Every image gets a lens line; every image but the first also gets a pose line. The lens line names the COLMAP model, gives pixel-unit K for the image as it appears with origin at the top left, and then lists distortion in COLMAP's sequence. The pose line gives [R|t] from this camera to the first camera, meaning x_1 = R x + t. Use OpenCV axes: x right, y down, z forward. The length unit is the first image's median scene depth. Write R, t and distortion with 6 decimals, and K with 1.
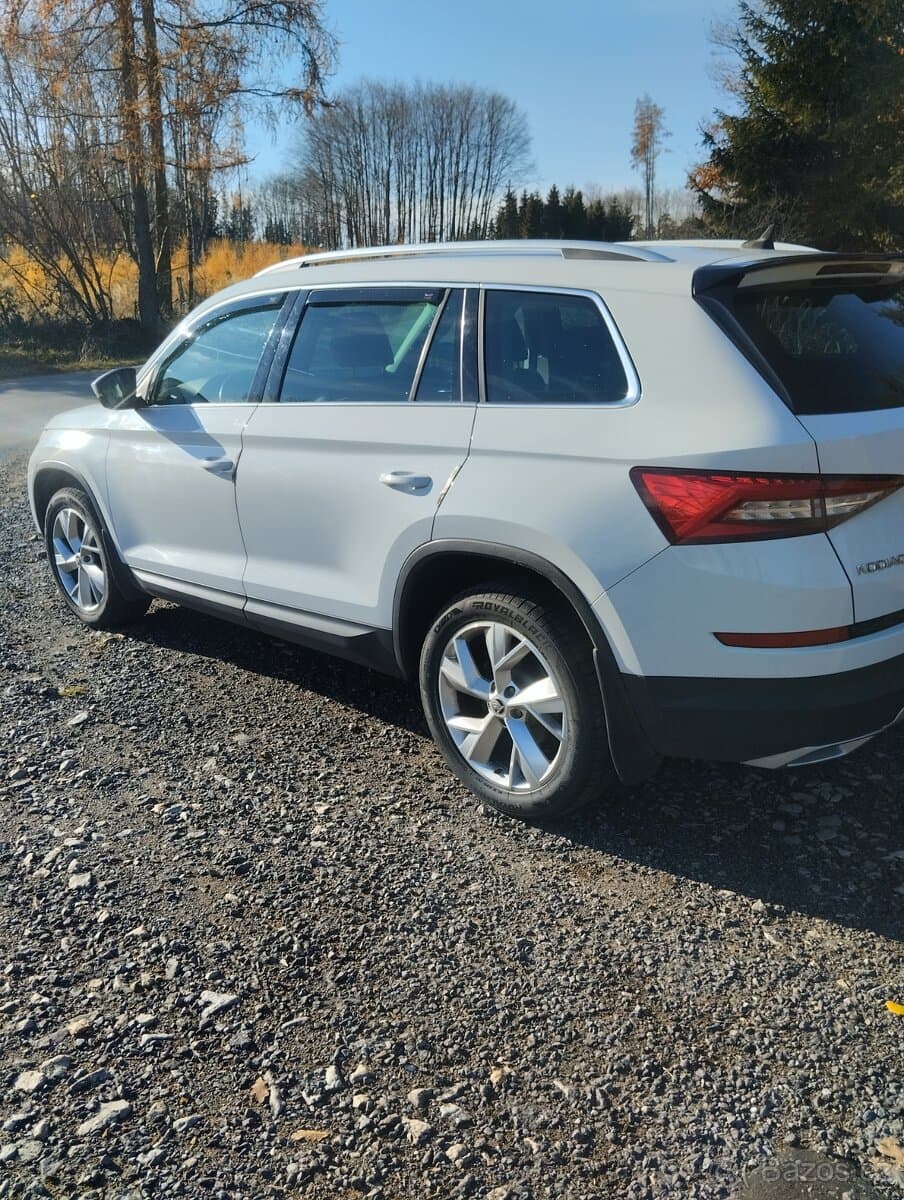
lens RADIAL K [[1044.4, 0, 452.0], [0, 1044.4, 600.0], [0, 0, 1]] dist [0.081361, -0.177753]
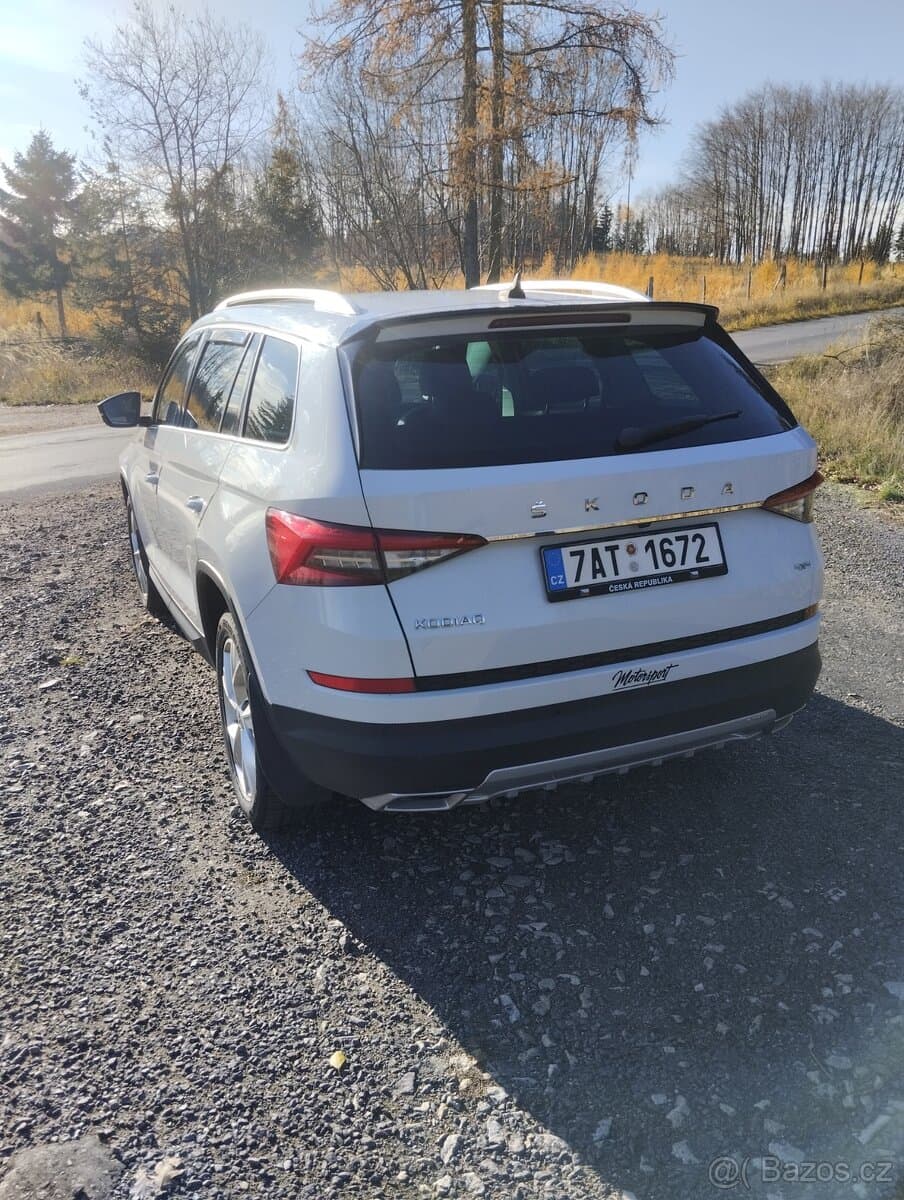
lens RADIAL K [[1044.4, 0, 452.0], [0, 1044.4, 600.0], [0, 0, 1]] dist [0.081361, -0.177753]
pose [[0.926405, 0.099780, -0.363067, 0.112375], [-0.102410, 0.994669, 0.012049, -0.009785], [0.362334, 0.026020, 0.931685, 0.011188]]
